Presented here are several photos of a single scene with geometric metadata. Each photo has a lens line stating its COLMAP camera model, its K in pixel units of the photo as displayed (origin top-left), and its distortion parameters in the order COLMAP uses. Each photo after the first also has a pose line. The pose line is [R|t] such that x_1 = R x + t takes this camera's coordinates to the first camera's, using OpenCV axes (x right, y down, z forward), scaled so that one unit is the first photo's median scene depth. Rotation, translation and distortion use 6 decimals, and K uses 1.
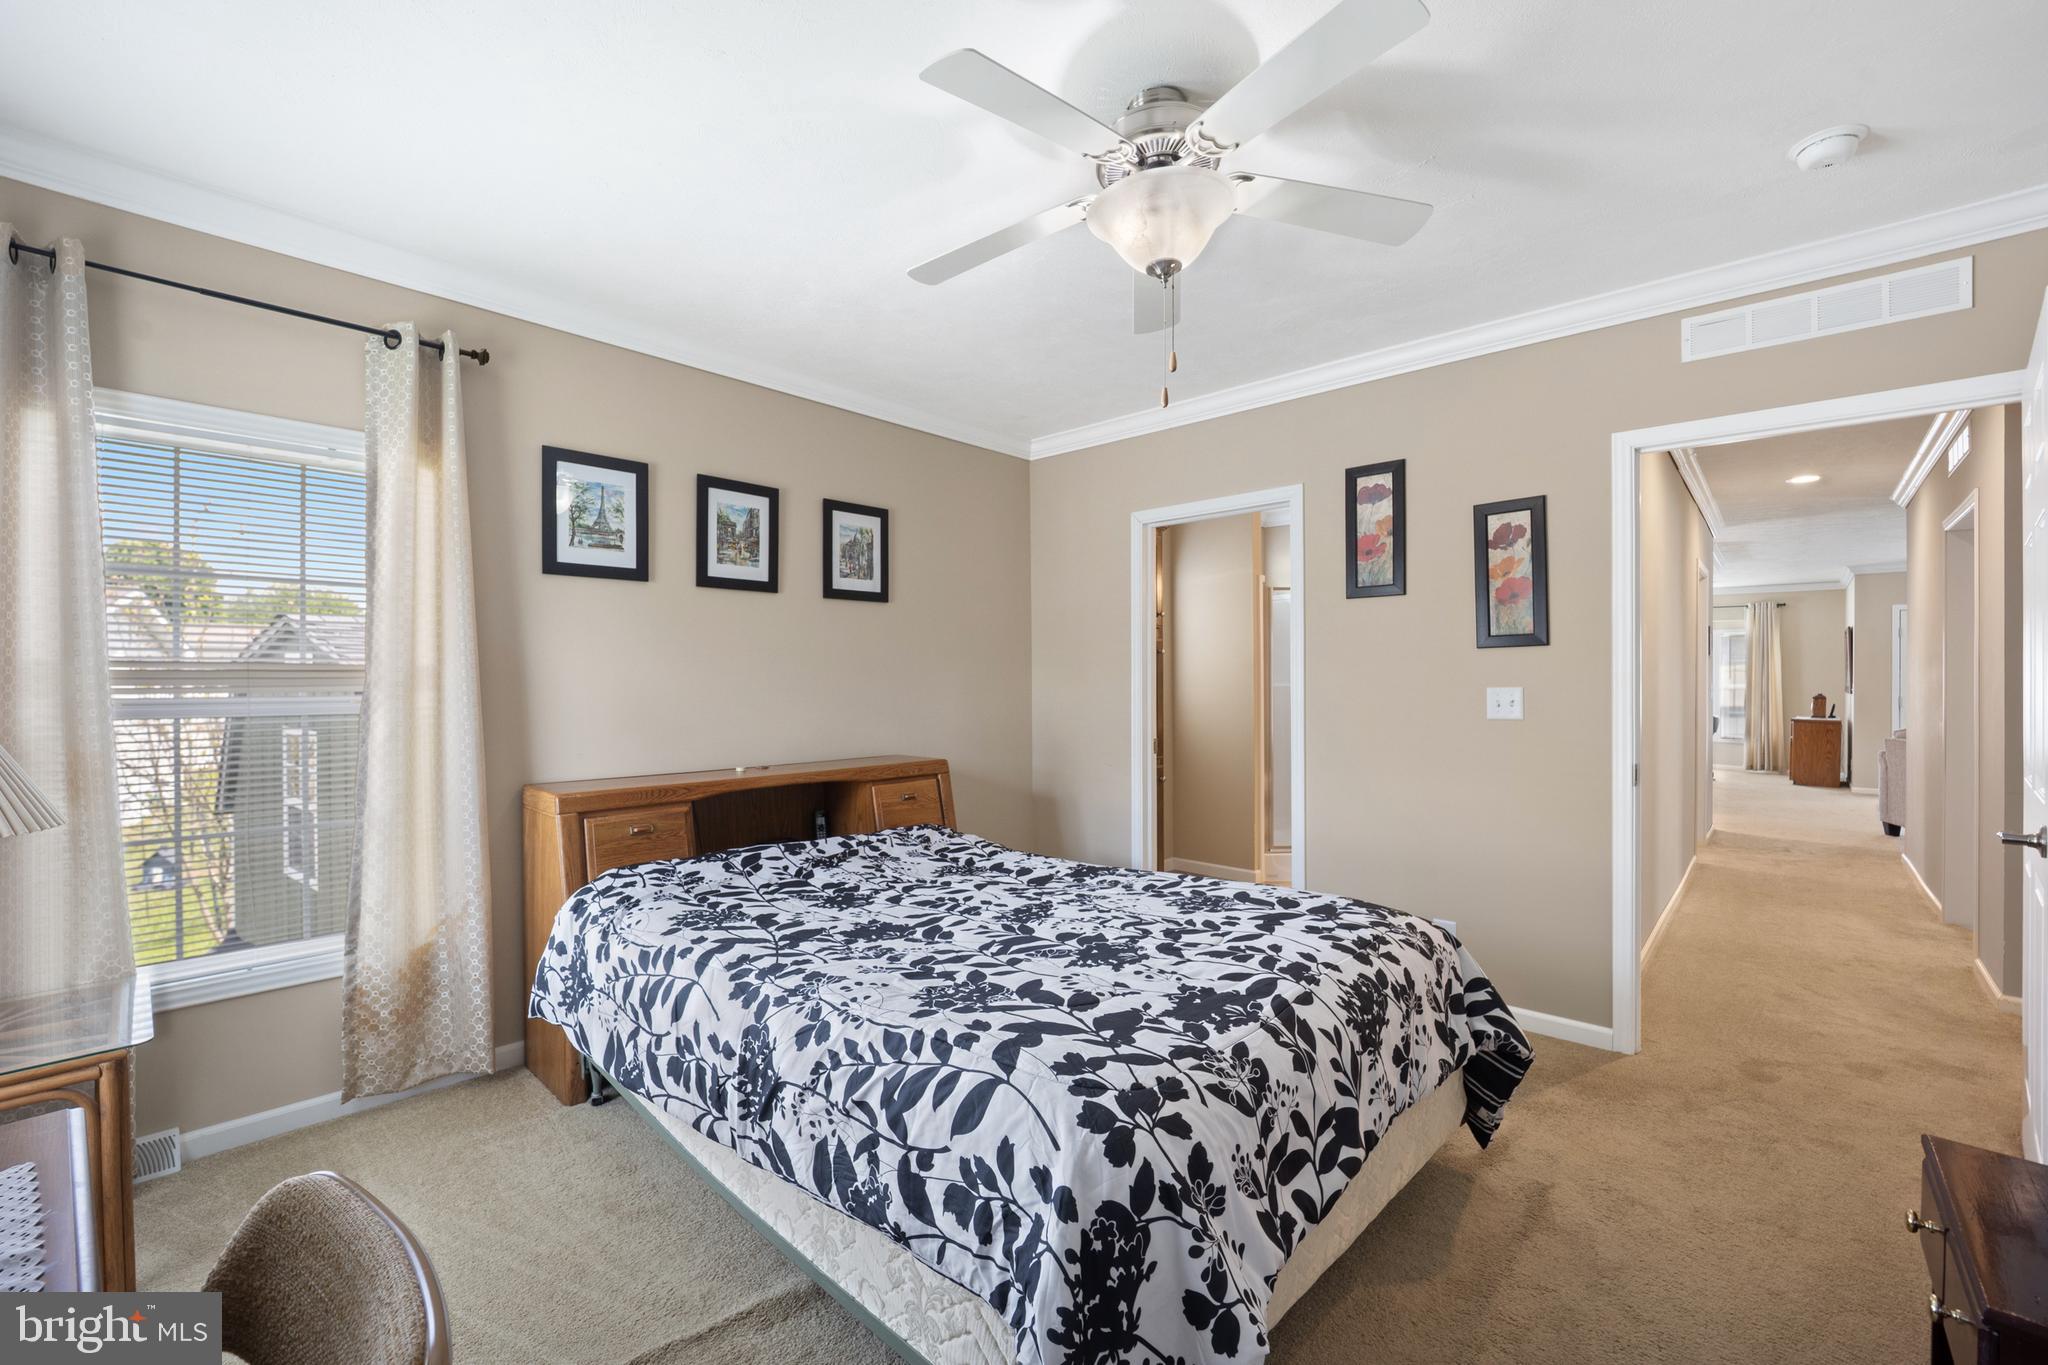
lens RADIAL K [[840.2, 0, 1012.7], [0, 840.2, 700.3], [0, 0, 1]] dist [-0.009113, -0.000209]
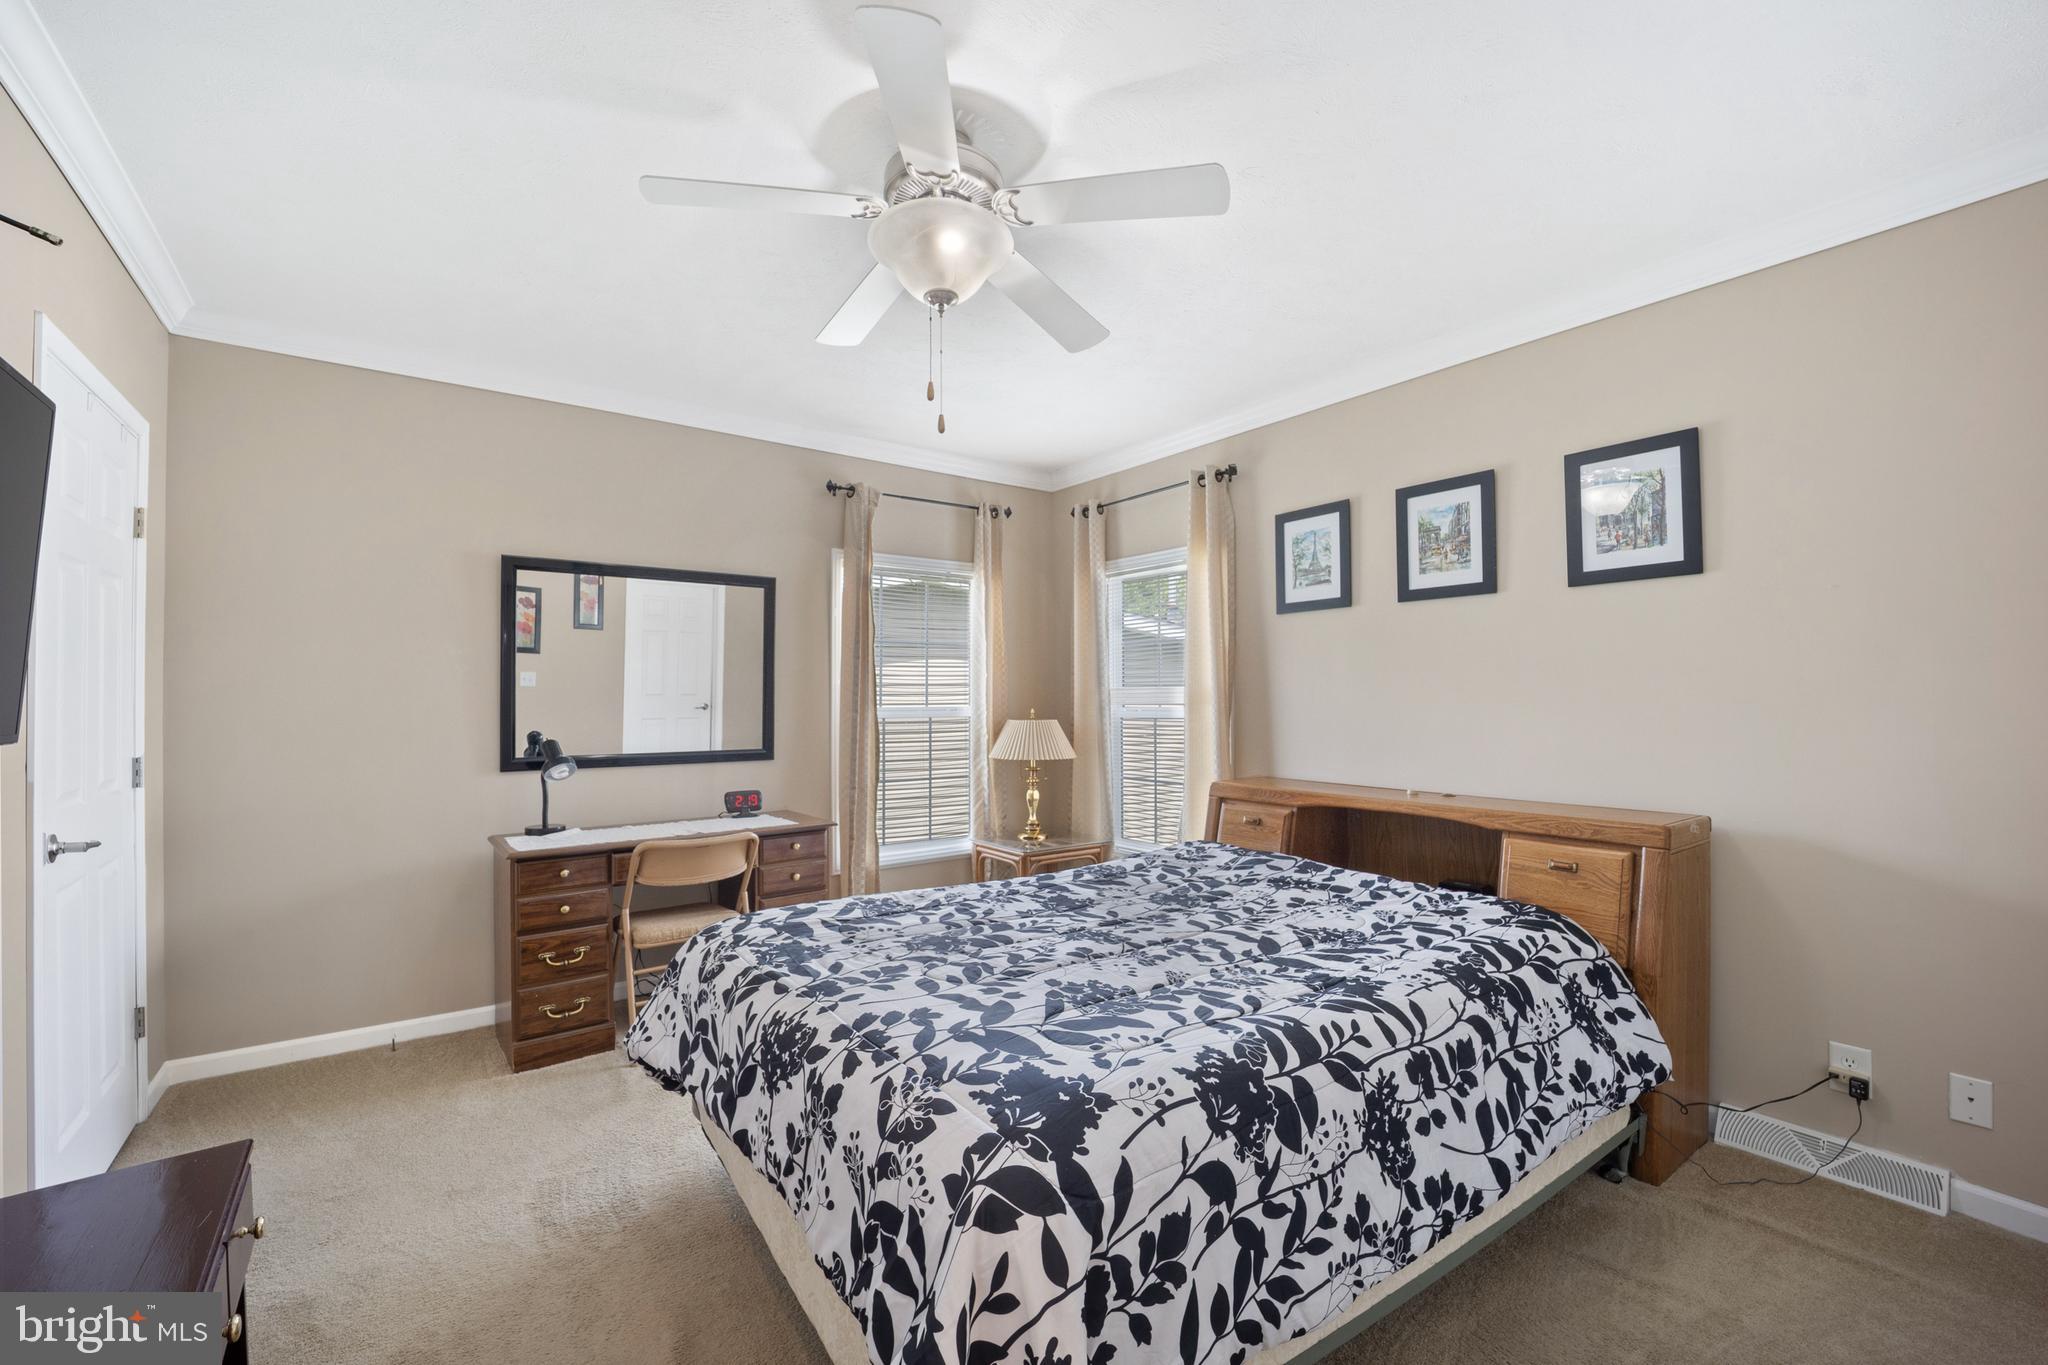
lens RADIAL K [[841.4, 0, 1011.3], [0, 841.4, 675.8], [0, 0, 1]] dist [-0.025701, 0.003372]
pose [[-0.193966, -0.027503, -0.980623, 0.820190], [-0.022262, 0.999473, -0.023629, -0.018600], [0.980756, 0.017247, -0.194476, 0.898817]]
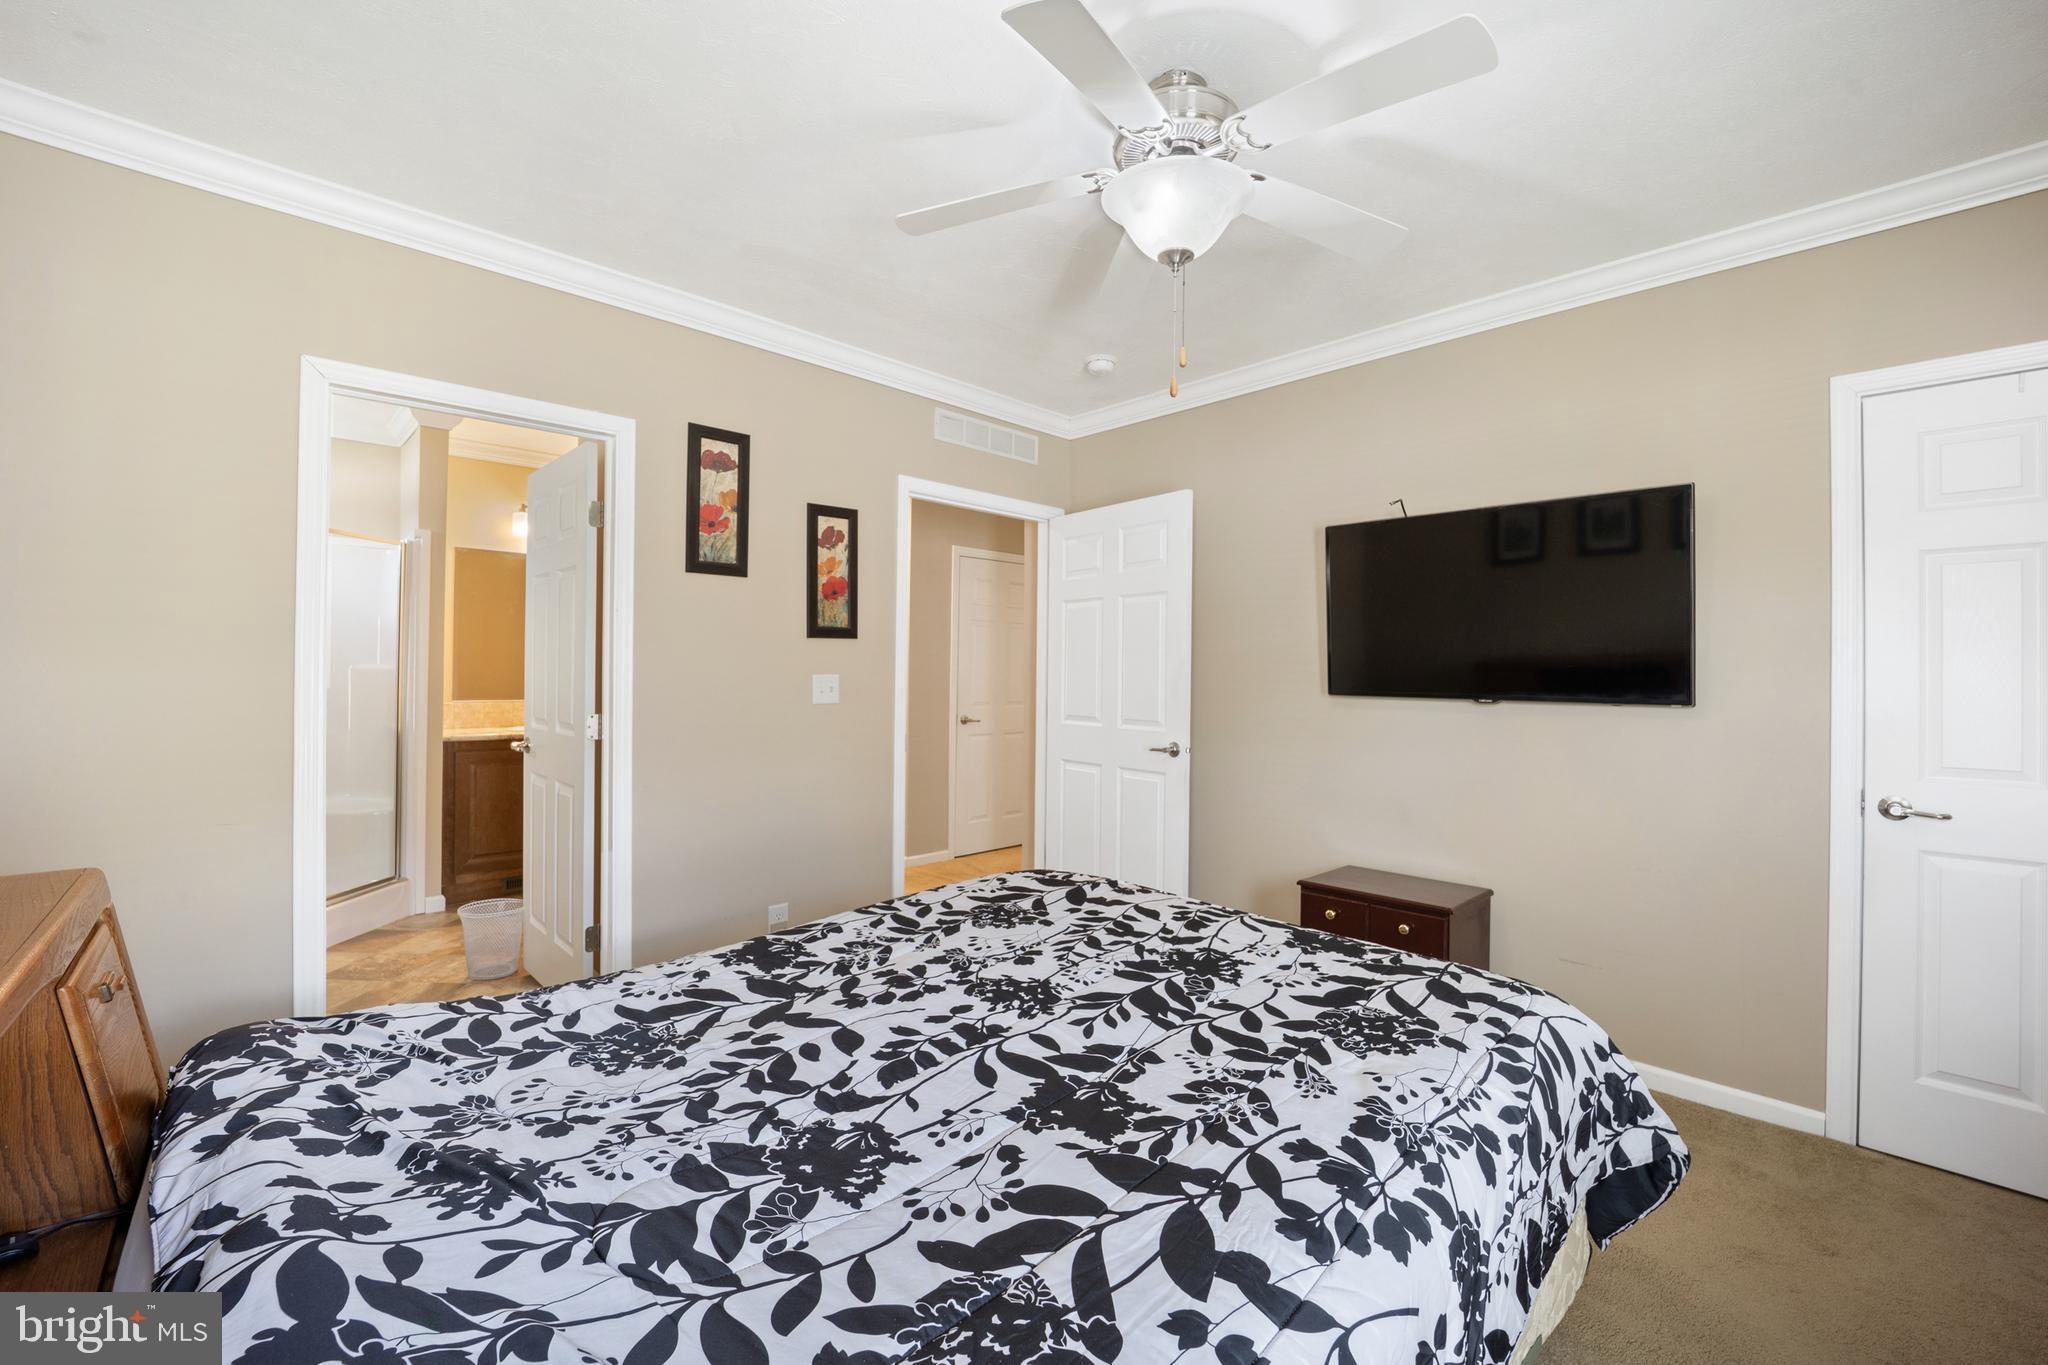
lens RADIAL K [[841.4, 0, 1011.3], [0, 841.4, 675.8], [0, 0, 1]] dist [-0.025701, 0.003372]
pose [[0.066679, -0.002896, 0.997770, -0.571611], [0.011432, 0.999932, 0.002139, -0.015398], [-0.997709, 0.011264, 0.066708, 0.786247]]
